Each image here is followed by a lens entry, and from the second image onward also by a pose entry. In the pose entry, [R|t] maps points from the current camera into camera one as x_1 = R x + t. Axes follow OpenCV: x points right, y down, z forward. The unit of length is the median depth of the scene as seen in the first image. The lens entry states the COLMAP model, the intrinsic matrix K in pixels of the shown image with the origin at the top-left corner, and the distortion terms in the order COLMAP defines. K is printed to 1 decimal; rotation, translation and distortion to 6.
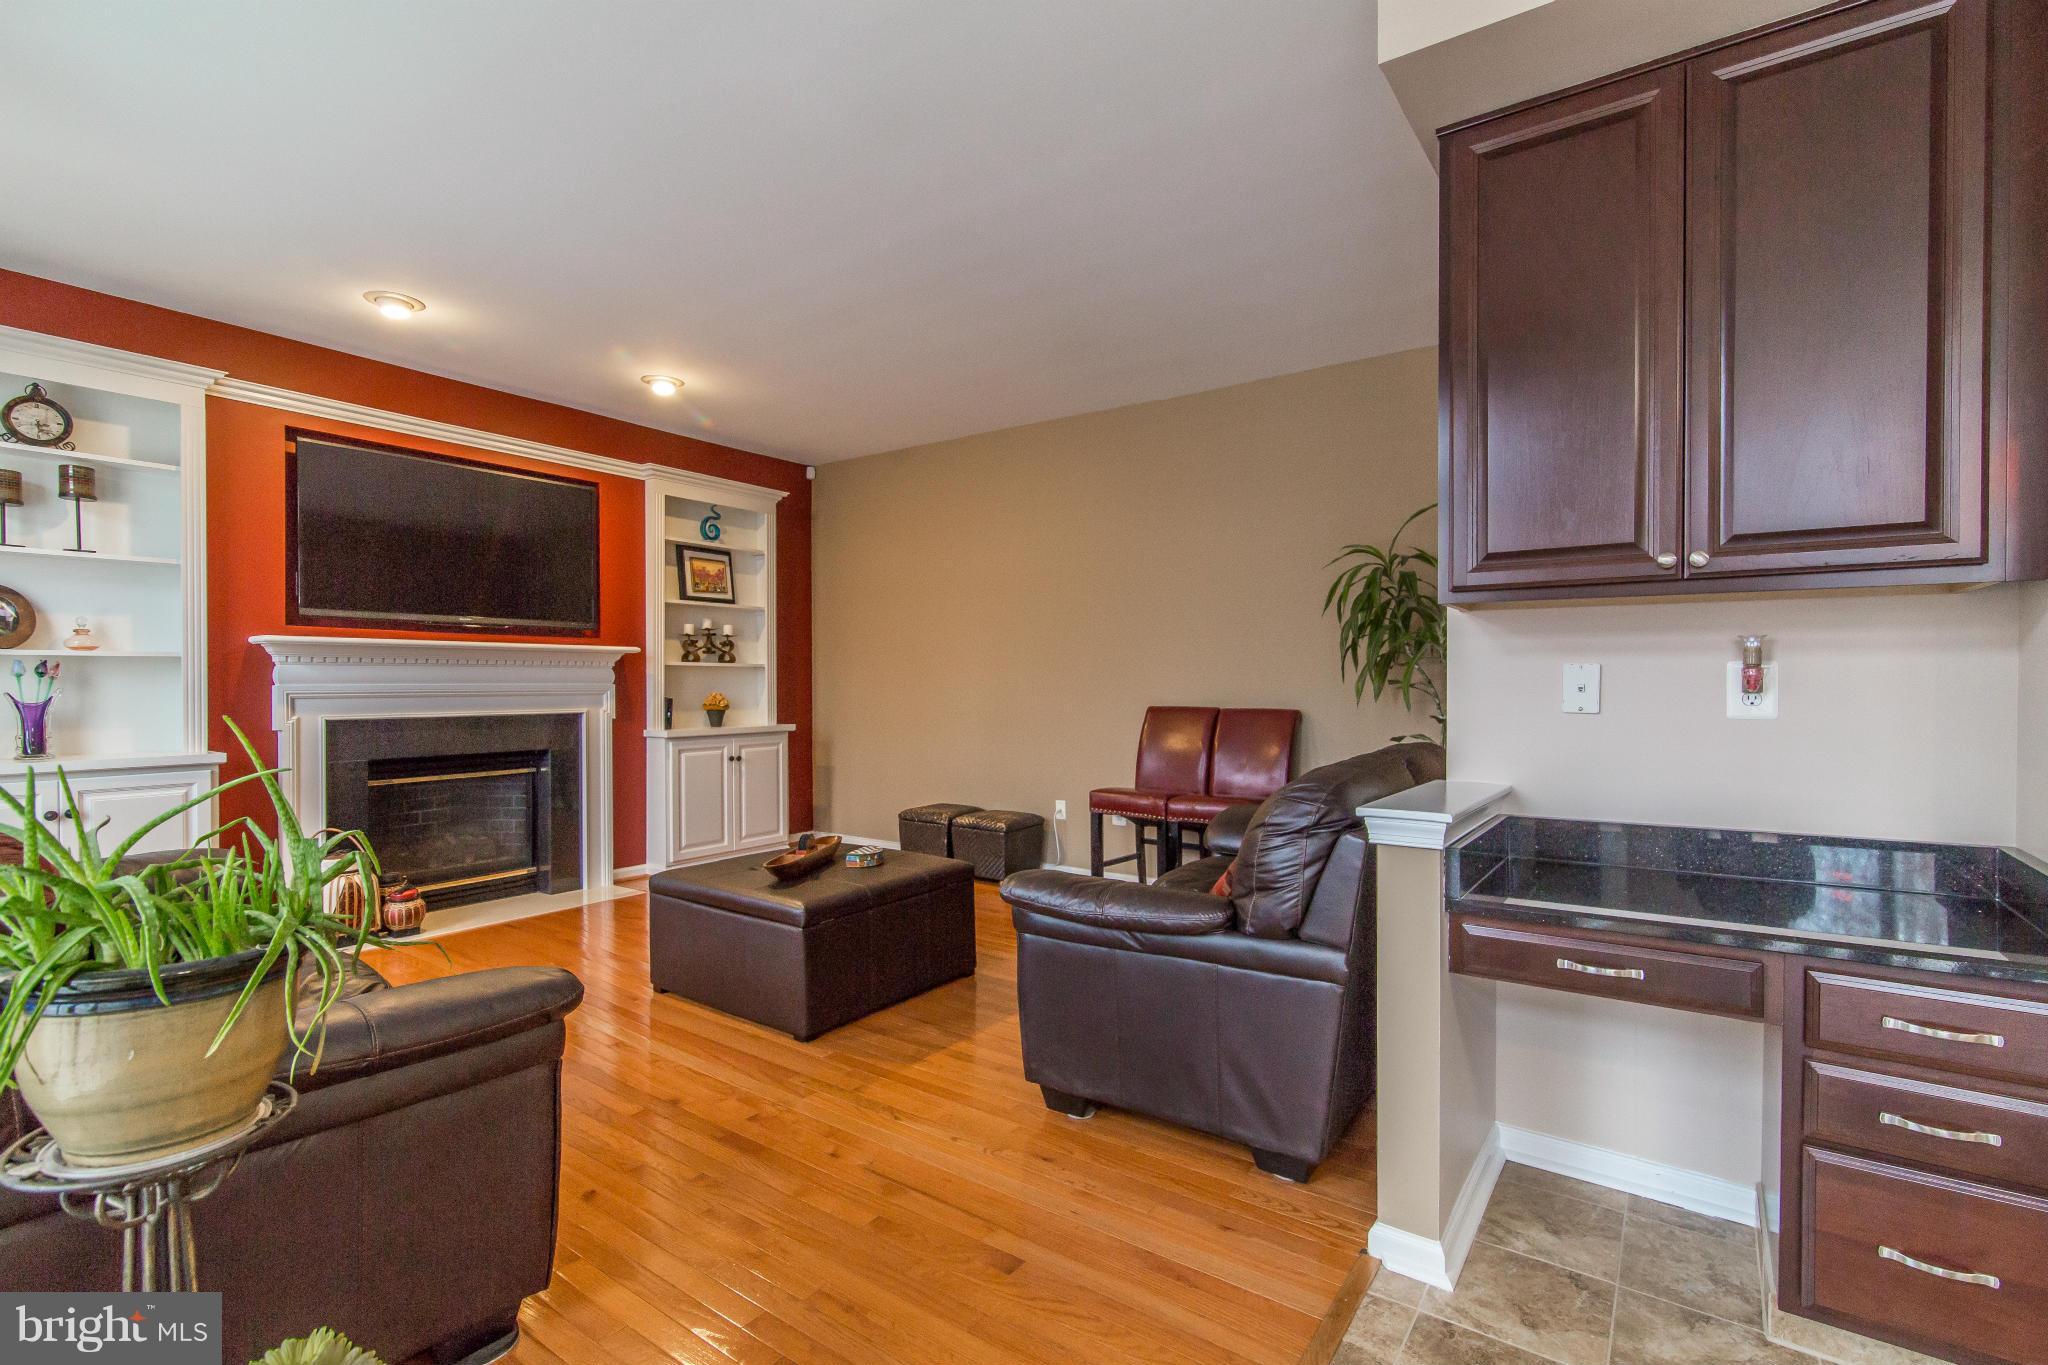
lens RADIAL K [[923.9, 0, 1040.6], [0, 923.9, 684.7], [0, 0, 1]] dist [0.001515, -0.001513]
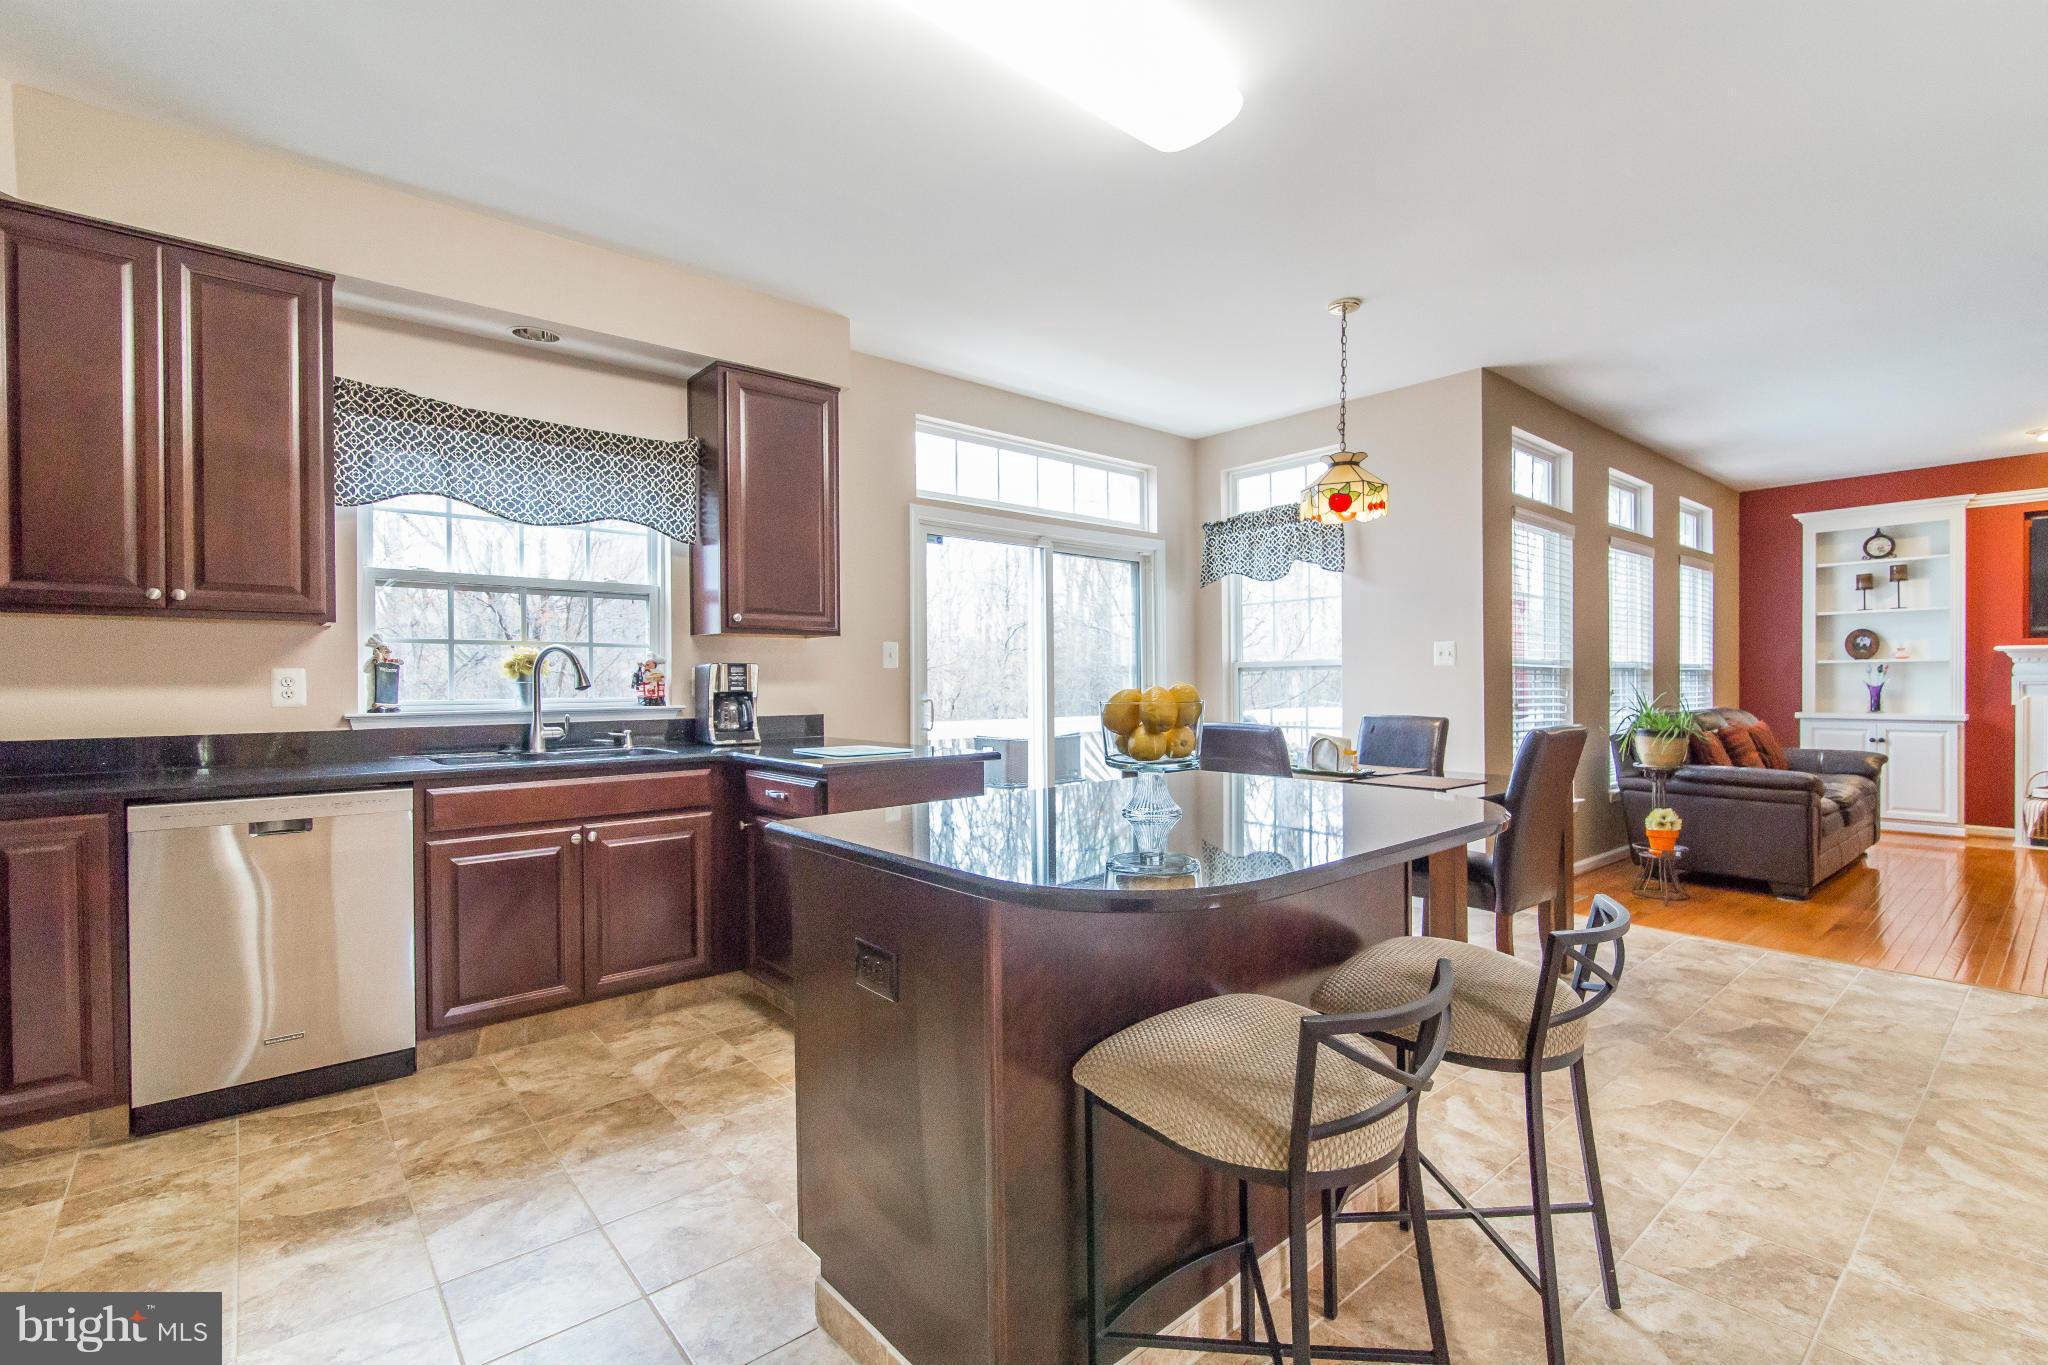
lens RADIAL K [[923.9, 0, 1035.3], [0, 923.9, 688.6], [0, 0, 1]] dist [0.001515, -0.001513]
pose [[-0.244825, 0.012206, -0.969490, 0.933867], [0.003496, 0.999925, 0.011707, -0.002676], [0.969561, -0.000523, -0.244849, -0.209045]]
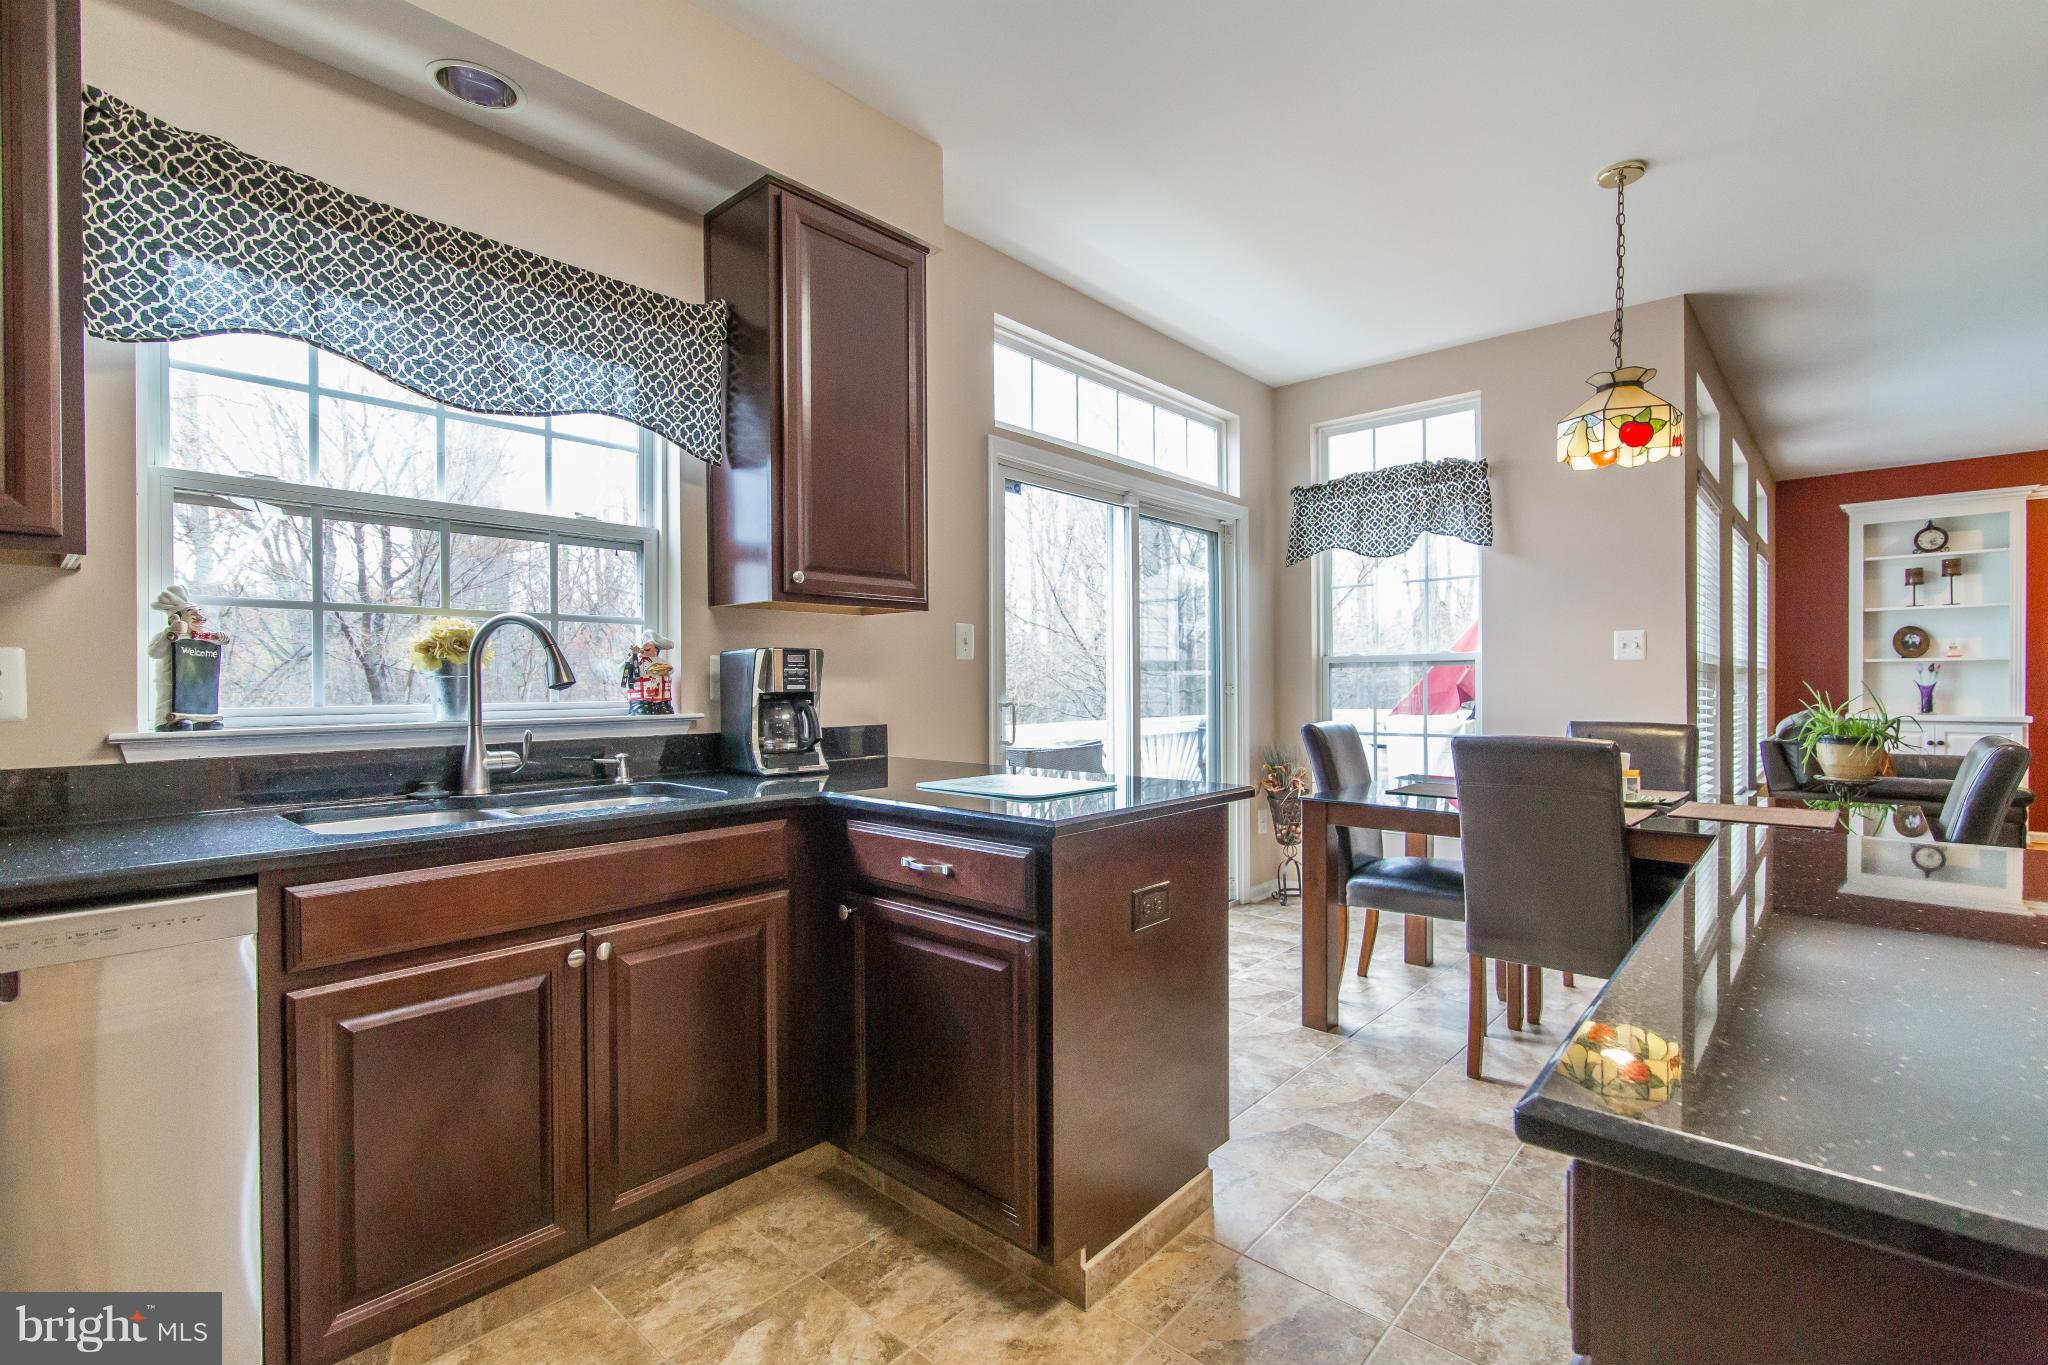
lens RADIAL K [[923.9, 0, 1035.1], [0, 923.9, 689.0], [0, 0, 1]] dist [0.001515, -0.001513]
pose [[-0.117222, 0.011865, -0.993035, 0.736051], [0.001765, 0.999930, 0.011739, 0.000527], [0.993104, -0.000377, -0.117235, -0.441848]]
